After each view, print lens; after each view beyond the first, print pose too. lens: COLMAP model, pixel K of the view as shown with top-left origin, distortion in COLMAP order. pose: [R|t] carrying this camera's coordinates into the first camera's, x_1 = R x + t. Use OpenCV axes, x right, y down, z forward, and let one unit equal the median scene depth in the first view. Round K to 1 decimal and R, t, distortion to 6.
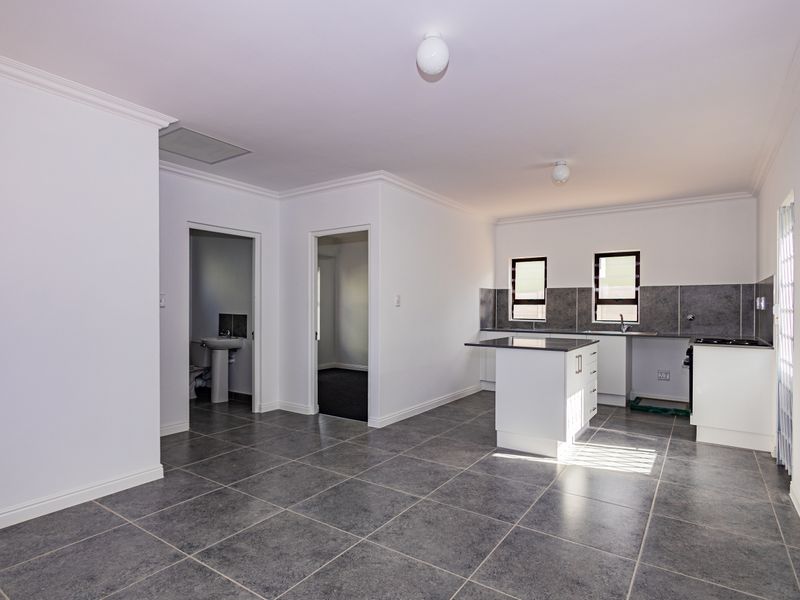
lens RADIAL K [[431.7, 0, 383.9], [0, 431.7, 306.3], [0, 0, 1]] dist [0.006107, -0.004274]
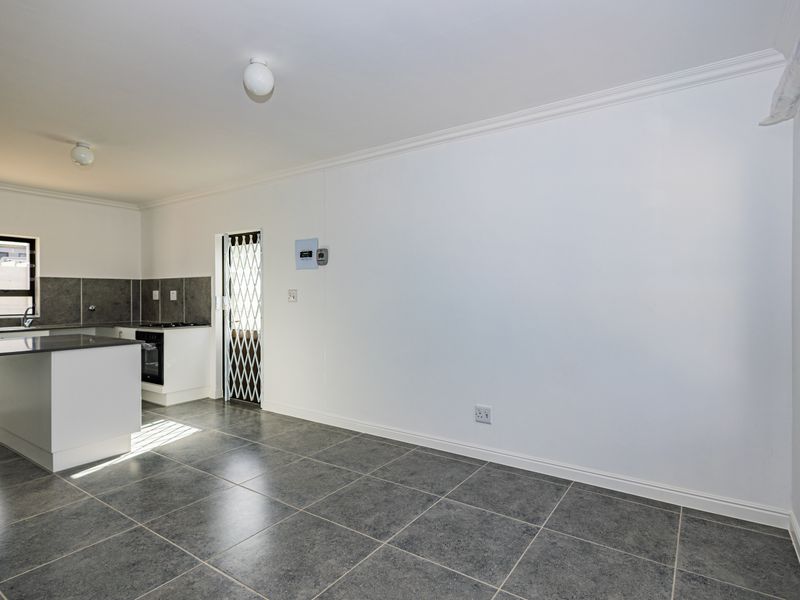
lens RADIAL K [[431.7, 0, 402.5], [0, 431.7, 298.6], [0, 0, 1]] dist [0.006107, -0.004274]
pose [[-0.008923, -0.007072, 0.999935, -0.364535], [0.006242, 0.999955, 0.007128, -0.000851], [-0.999941, 0.006305, -0.008878, 0.237094]]
